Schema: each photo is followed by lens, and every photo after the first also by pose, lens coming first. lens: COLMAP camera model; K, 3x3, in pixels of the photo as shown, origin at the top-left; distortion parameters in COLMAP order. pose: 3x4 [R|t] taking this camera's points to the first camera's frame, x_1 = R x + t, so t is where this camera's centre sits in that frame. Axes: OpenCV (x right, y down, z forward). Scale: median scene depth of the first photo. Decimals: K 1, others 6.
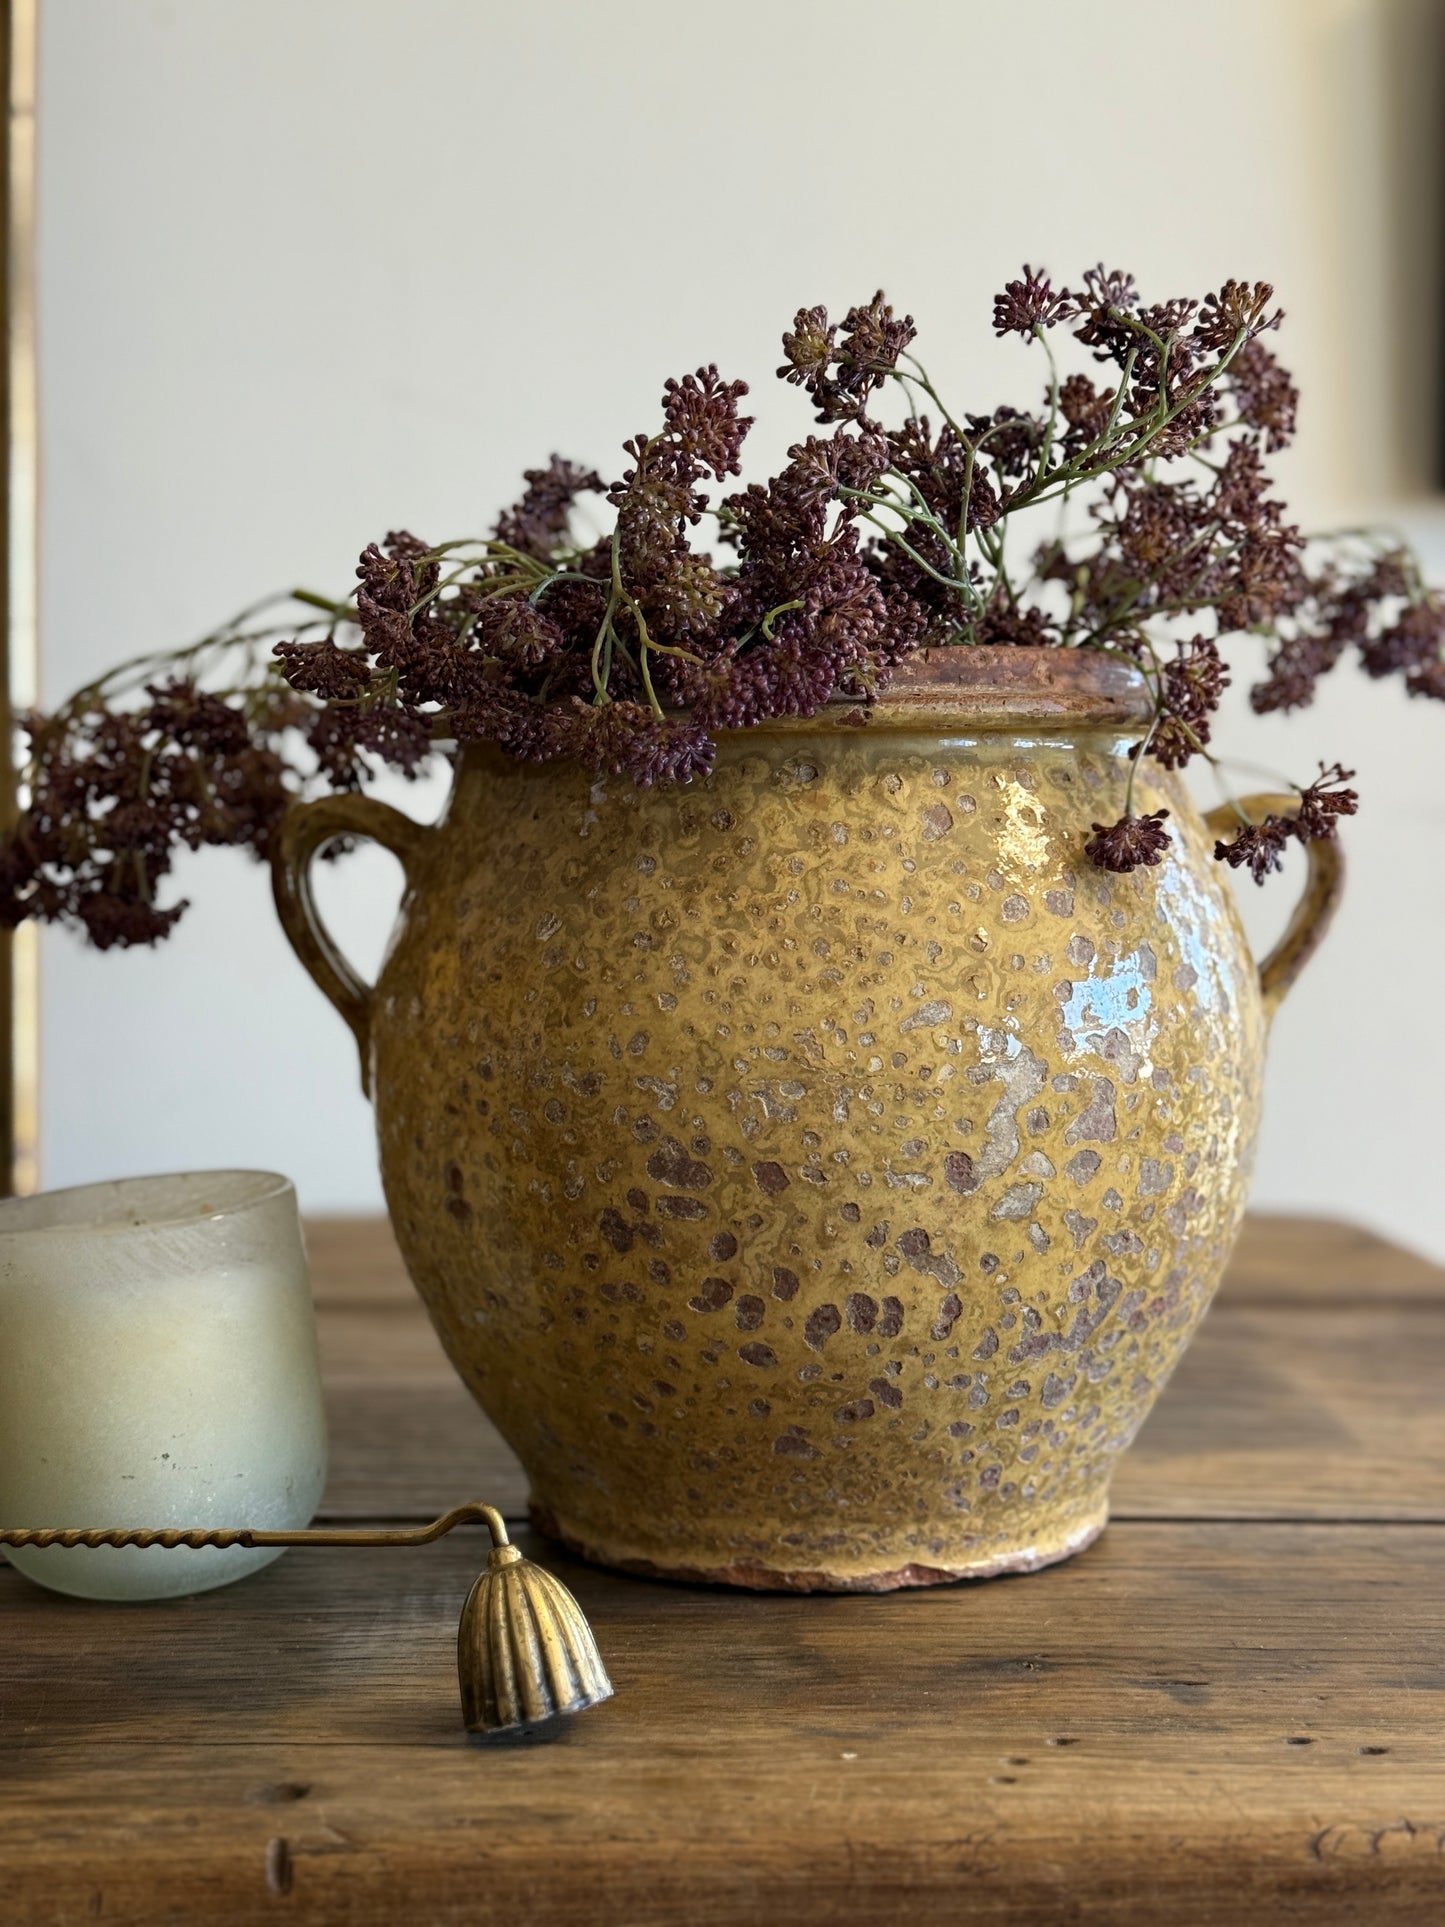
lens RADIAL K [[2714.2, 0, 722.8], [0, 2714.2, 964.4], [0, 0, 1]] dist [0.112363, 0.000000]
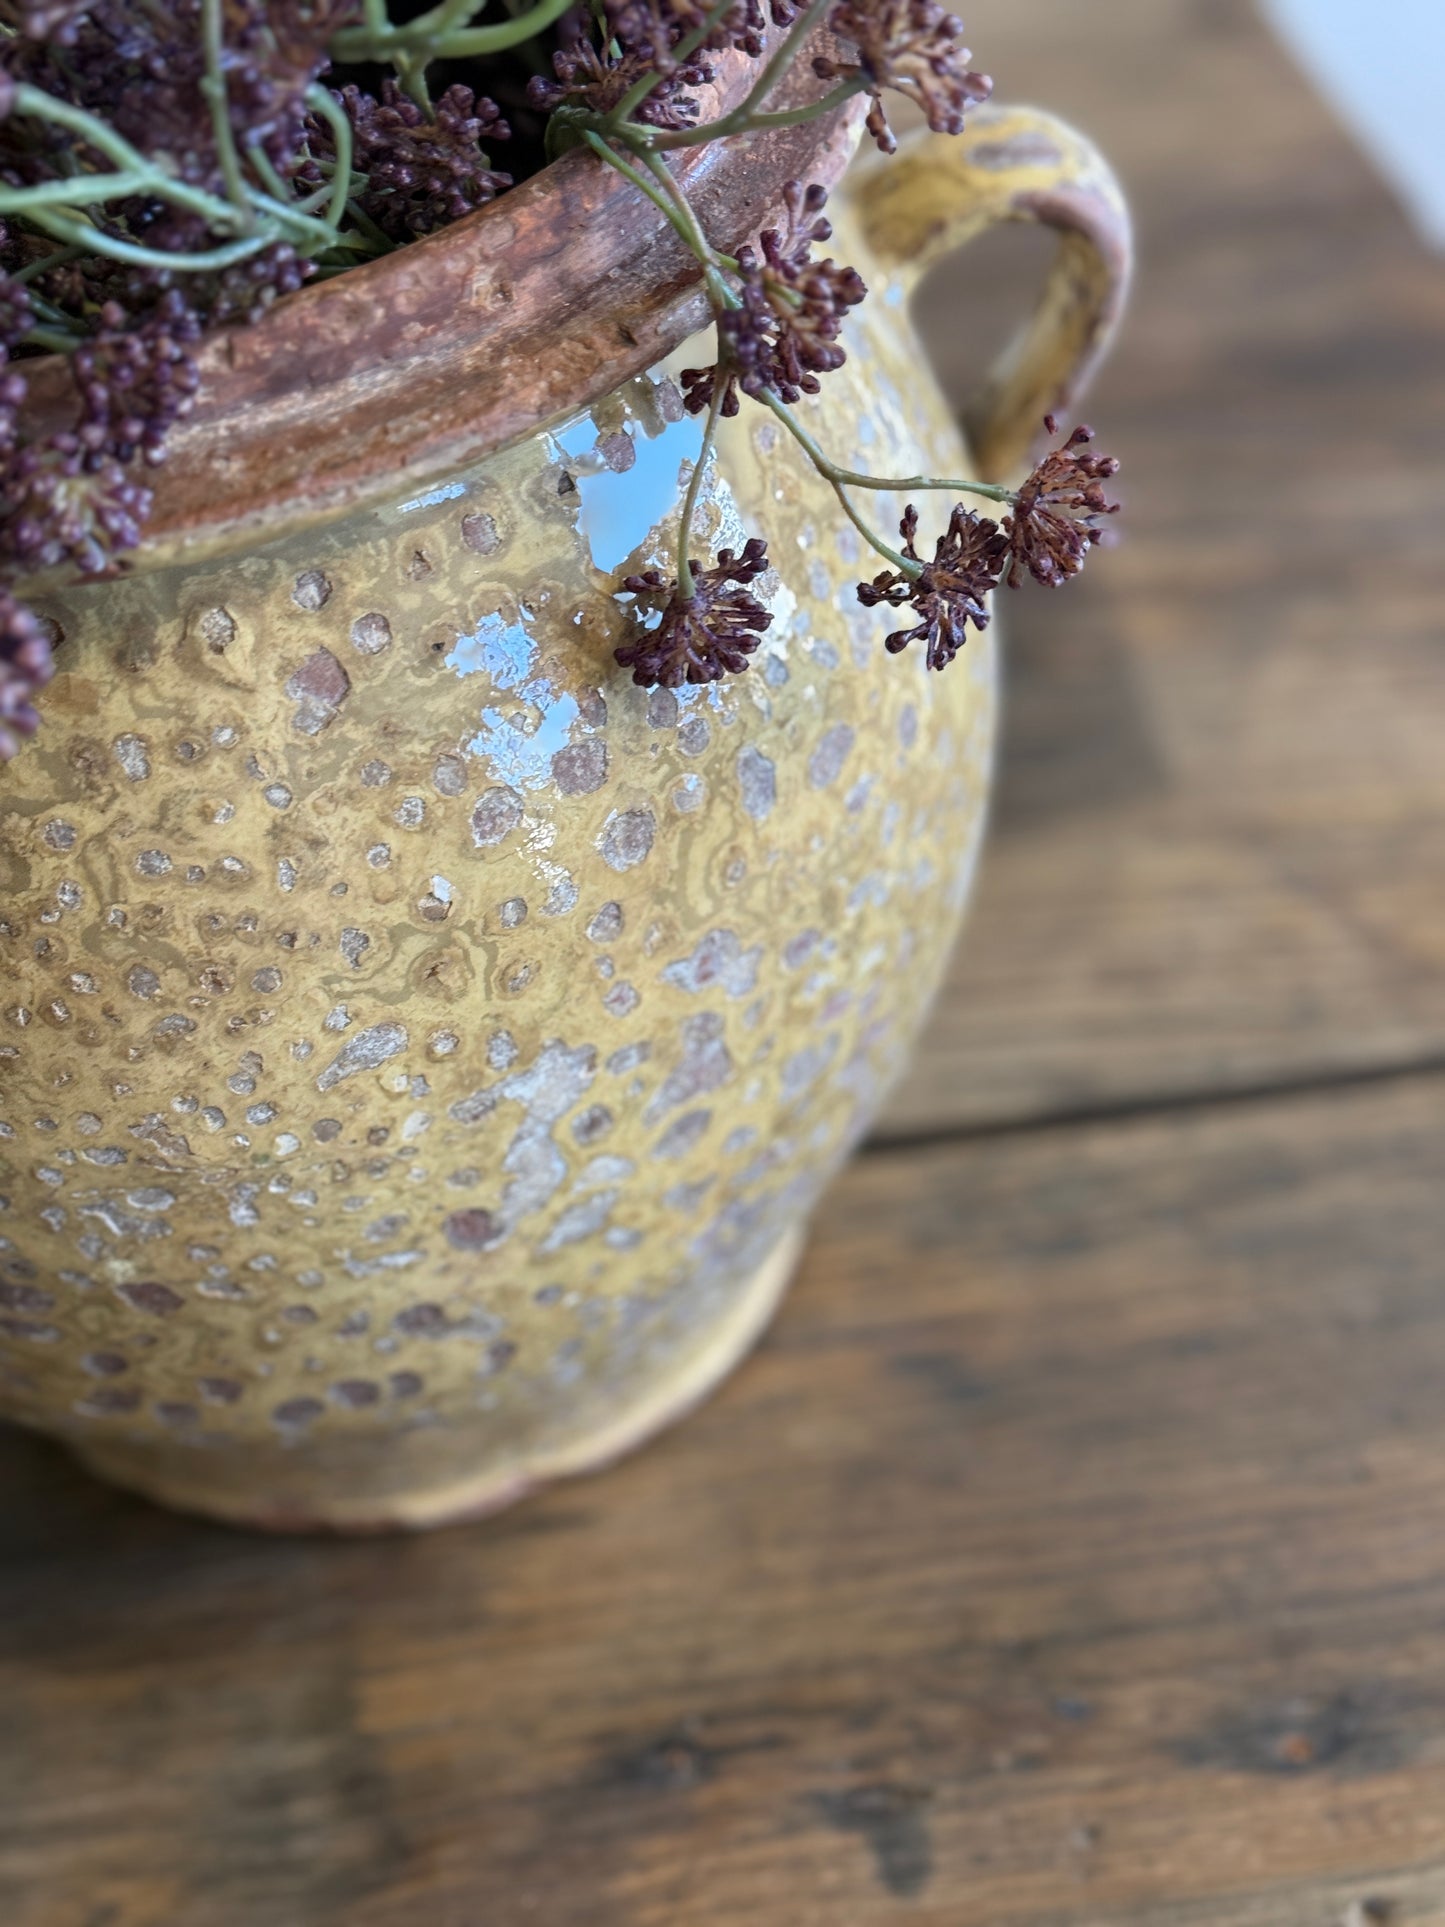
lens RADIAL K [[2714.2, 0, 723.2], [0, 2714.2, 962.9], [0, 0, 1]] dist [0.112363, 0.000000]
pose [[0.989809, -0.142329, -0.004505, 0.152046], [0.113978, 0.772885, 0.624226, -0.330853], [-0.085363, -0.618378, 0.781231, 0.567716]]
